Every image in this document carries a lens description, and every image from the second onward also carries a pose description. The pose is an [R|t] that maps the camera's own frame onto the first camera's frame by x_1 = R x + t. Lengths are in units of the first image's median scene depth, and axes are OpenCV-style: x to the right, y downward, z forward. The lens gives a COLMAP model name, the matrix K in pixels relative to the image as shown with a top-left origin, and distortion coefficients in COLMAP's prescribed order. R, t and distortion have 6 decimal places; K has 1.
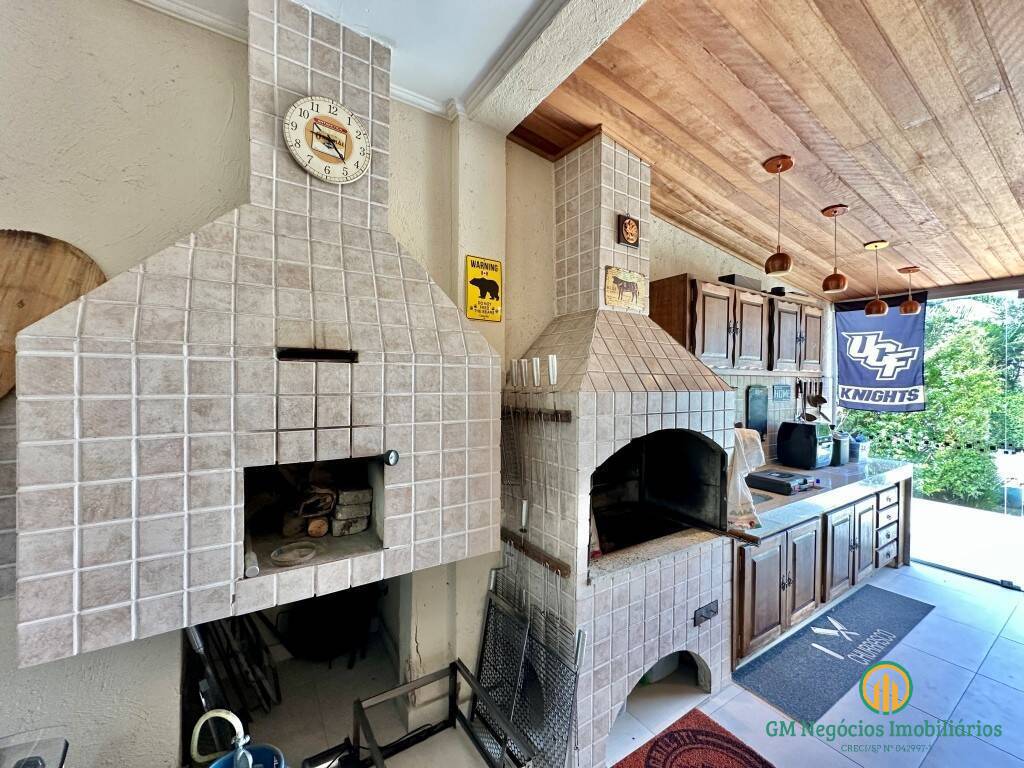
lens RADIAL K [[406.6, 0, 511.8], [0, 406.6, 384.7], [0, 0, 1]] dist [-0.012982, -0.000213]
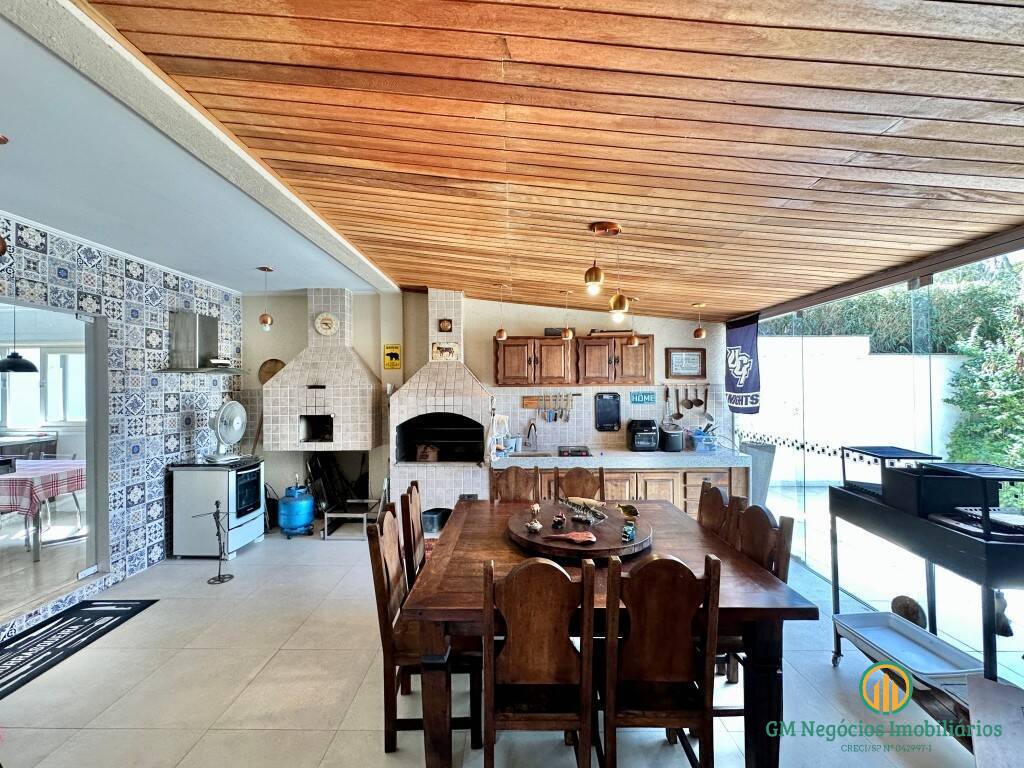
lens RADIAL K [[406.6, 0, 512.5], [0, 406.6, 385.8], [0, 0, 1]] dist [-0.012982, -0.000213]
pose [[0.840165, -0.014285, -0.542142, 1.958349], [0.010064, 0.999892, -0.010750, -0.015490], [0.542237, 0.003575, 0.840218, -0.747058]]
